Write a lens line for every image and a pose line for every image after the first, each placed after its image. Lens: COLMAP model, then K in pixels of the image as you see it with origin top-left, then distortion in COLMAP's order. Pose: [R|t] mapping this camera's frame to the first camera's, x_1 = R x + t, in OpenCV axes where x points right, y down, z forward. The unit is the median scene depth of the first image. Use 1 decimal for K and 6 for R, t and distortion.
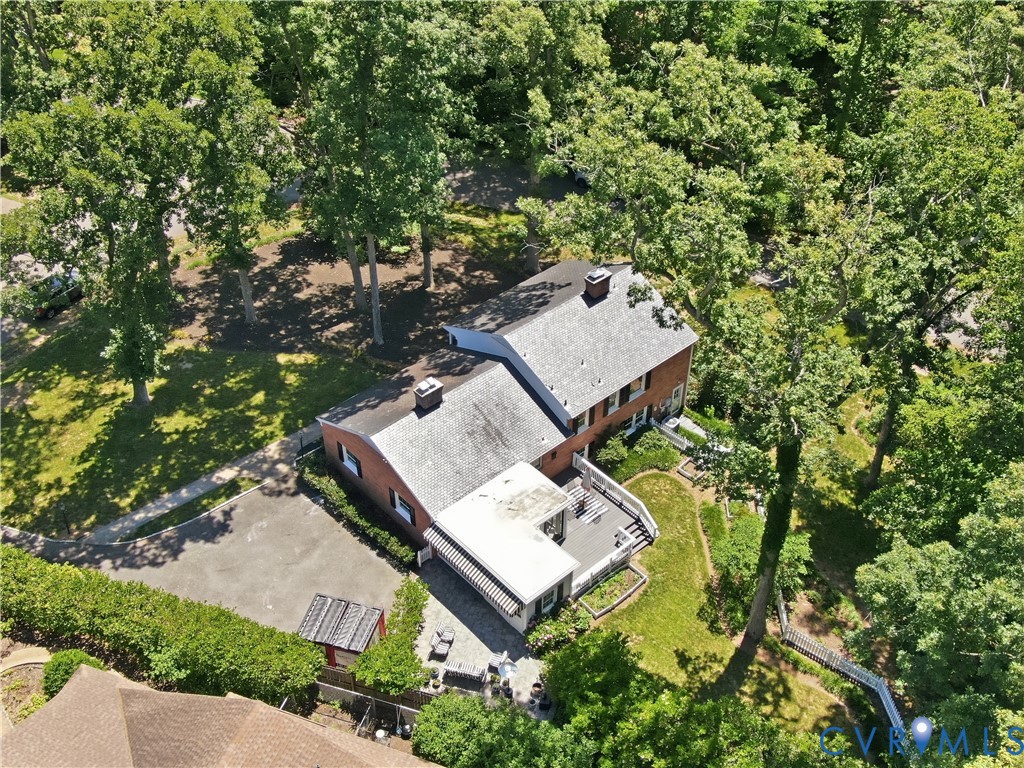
lens RADIAL K [[1143.2, 0, 512.0], [0, 1143.2, 384.0], [0, 0, 1]] dist [-0.000546, -0.007324]
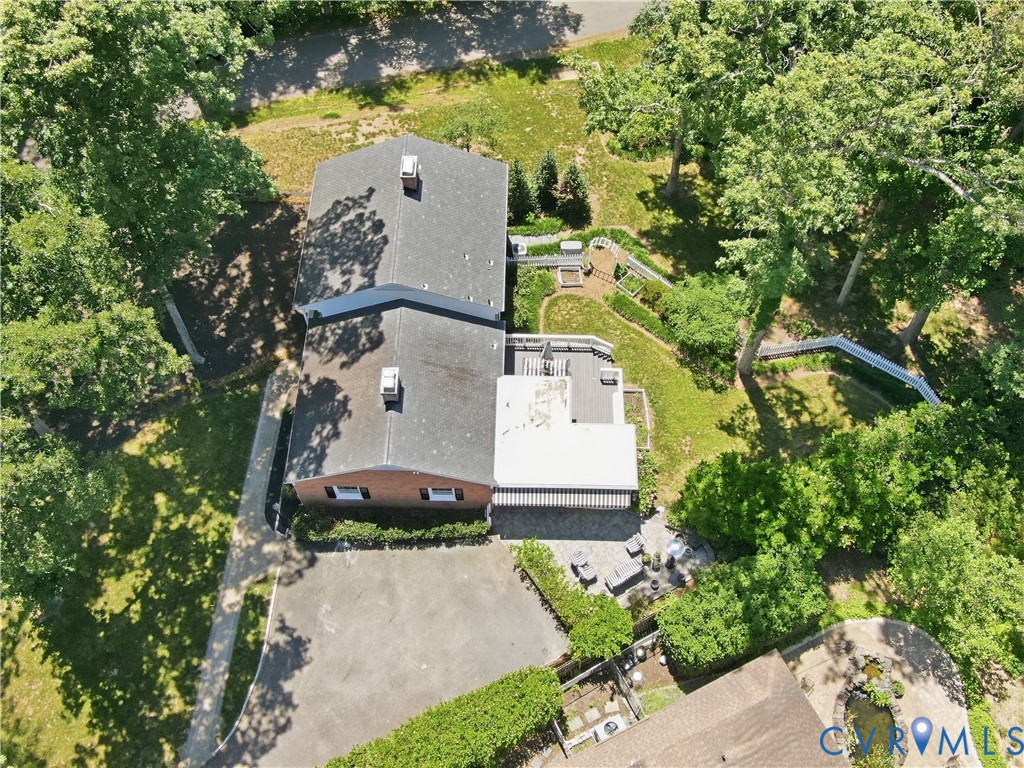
lens RADIAL K [[970.1, 0, 512.0], [0, 970.1, 384.0], [0, 0, 1]] dist [-0.022281, 0.006925]
pose [[0.676280, -0.631885, 0.378639, -0.292539], [0.473784, 0.766690, 0.433262, -0.275163], [-0.564070, -0.113613, 0.817874, 0.300505]]
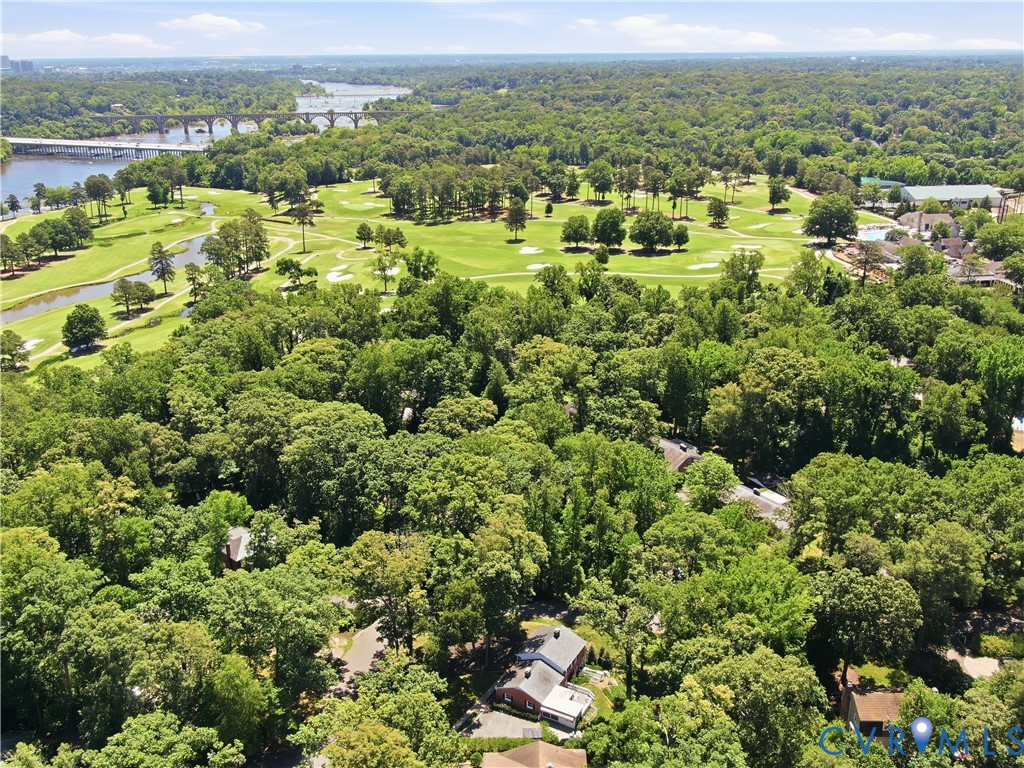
lens RADIAL K [[951.5, 0, 512.0], [0, 951.5, 384.0], [0, 0, 1]] dist [0.000765, 0.001201]
pose [[0.938691, -0.118543, 0.323739, -0.956328], [0.223688, 0.923958, -0.310267, 0.088015], [-0.262341, 0.363661, 0.893828, -1.940789]]
